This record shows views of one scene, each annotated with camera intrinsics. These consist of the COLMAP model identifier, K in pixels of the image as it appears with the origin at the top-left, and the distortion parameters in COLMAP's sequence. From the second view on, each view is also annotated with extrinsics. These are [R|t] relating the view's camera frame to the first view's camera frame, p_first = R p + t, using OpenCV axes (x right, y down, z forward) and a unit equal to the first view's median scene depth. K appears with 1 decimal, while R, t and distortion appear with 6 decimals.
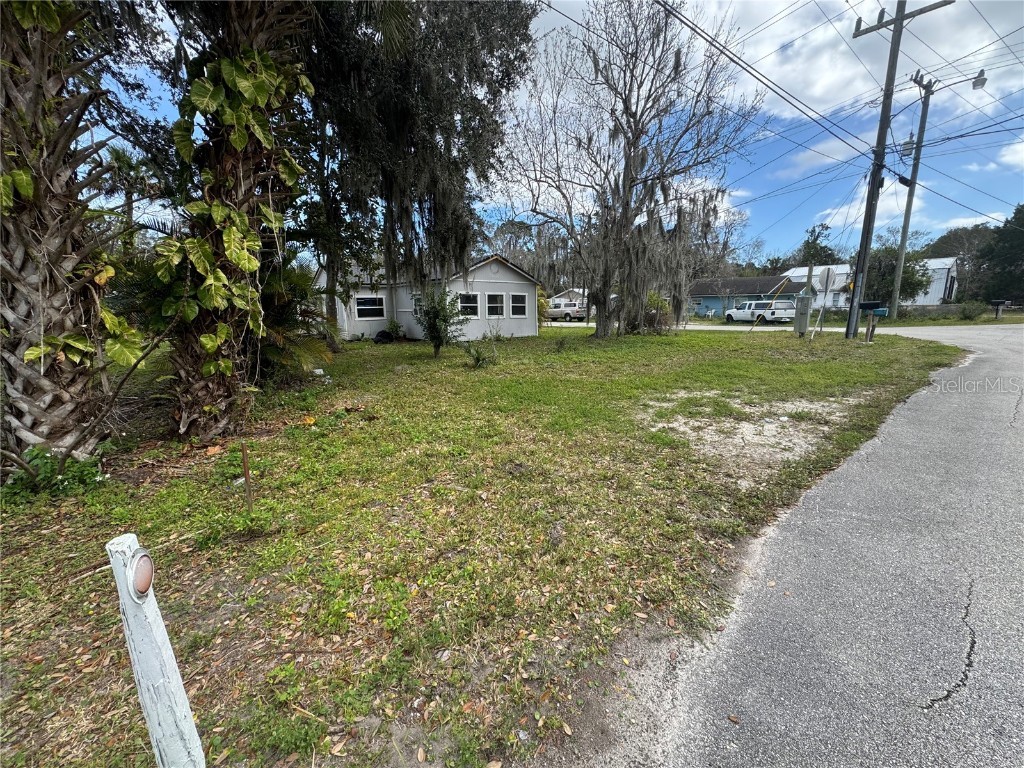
lens RADIAL K [[407.5, 0, 511.0], [0, 407.5, 380.4], [0, 0, 1]] dist [-0.000655, 0.000056]
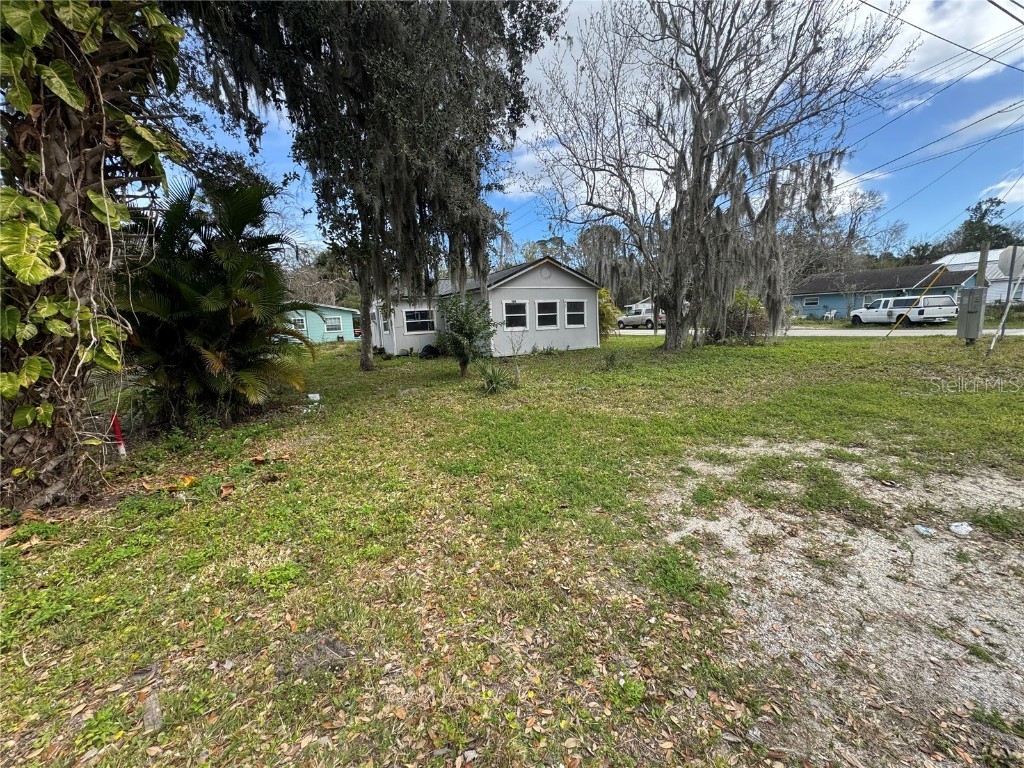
lens RADIAL K [[407.5, 0, 511.0], [0, 407.5, 380.4], [0, 0, 1]] dist [-0.000655, 0.000056]
pose [[0.976661, 0.001532, -0.214781, 0.079971], [-0.006021, 0.999777, -0.020248, -0.024301], [0.214702, 0.021069, 0.976452, 0.130904]]
